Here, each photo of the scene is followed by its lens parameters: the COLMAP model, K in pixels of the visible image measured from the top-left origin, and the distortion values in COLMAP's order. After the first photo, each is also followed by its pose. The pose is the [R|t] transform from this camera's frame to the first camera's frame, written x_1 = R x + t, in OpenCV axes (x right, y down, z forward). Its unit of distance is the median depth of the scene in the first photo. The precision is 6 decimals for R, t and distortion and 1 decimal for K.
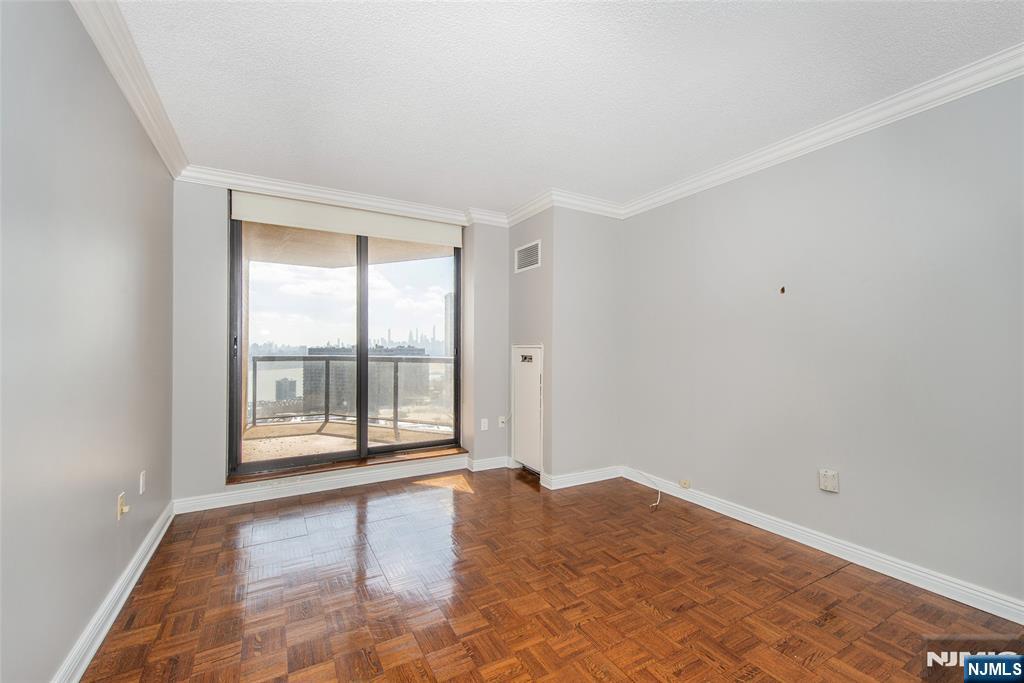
lens RADIAL K [[421.3, 0, 511.9], [0, 421.3, 341.6], [0, 0, 1]] dist [0.024275, -0.000295]
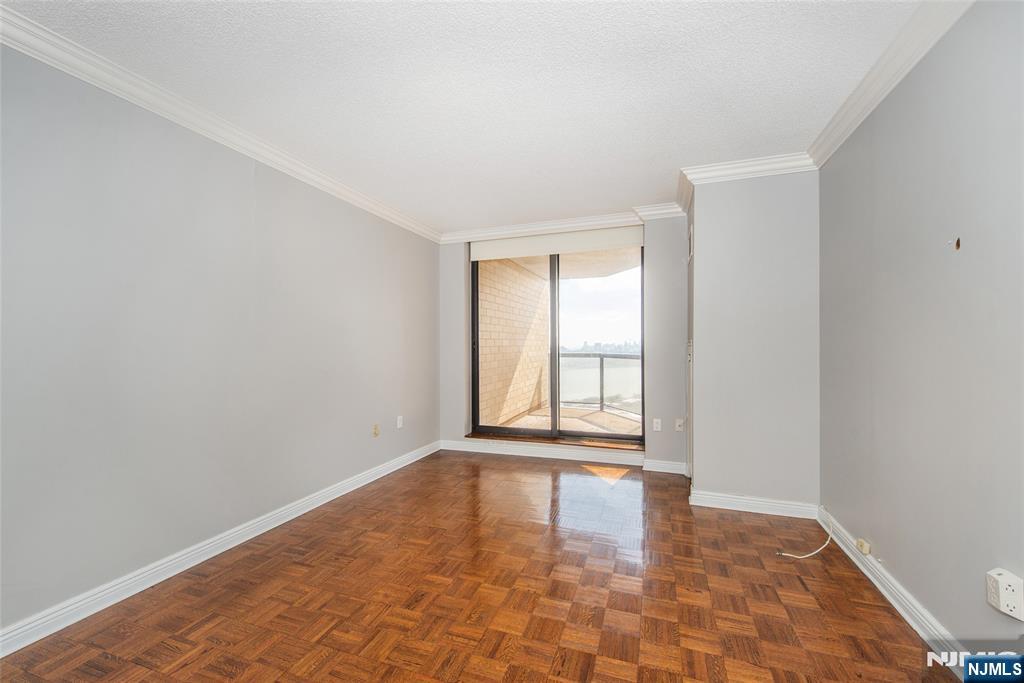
lens RADIAL K [[421.3, 0, 515.7], [0, 421.3, 343.0], [0, 0, 1]] dist [0.024275, -0.000295]
pose [[0.652997, -0.011662, -0.757271, 0.496713], [0.017803, 0.999842, -0.000046, 0.000924], [0.757151, -0.013452, 0.653101, 0.125667]]
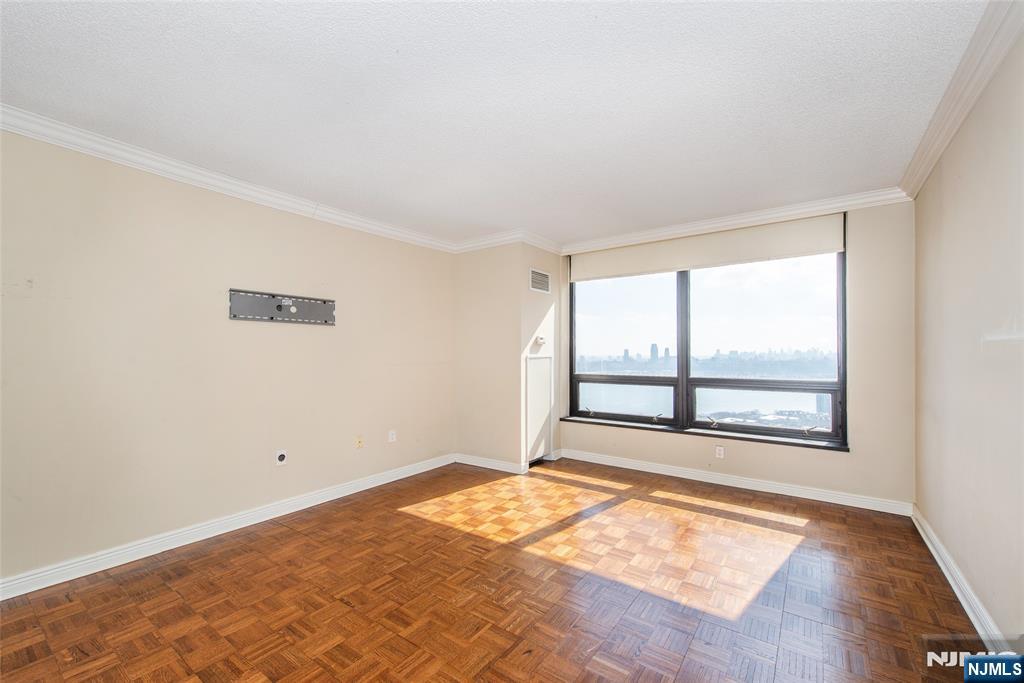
lens RADIAL K [[421.3, 0, 506.1], [0, 421.3, 345.7], [0, 0, 1]] dist [0.024275, -0.000295]
pose [[0.390264, -0.022754, -0.920422, 0.575498], [0.016065, 0.999711, -0.017903, -0.001826], [0.920563, -0.007799, 0.390516, 0.319396]]
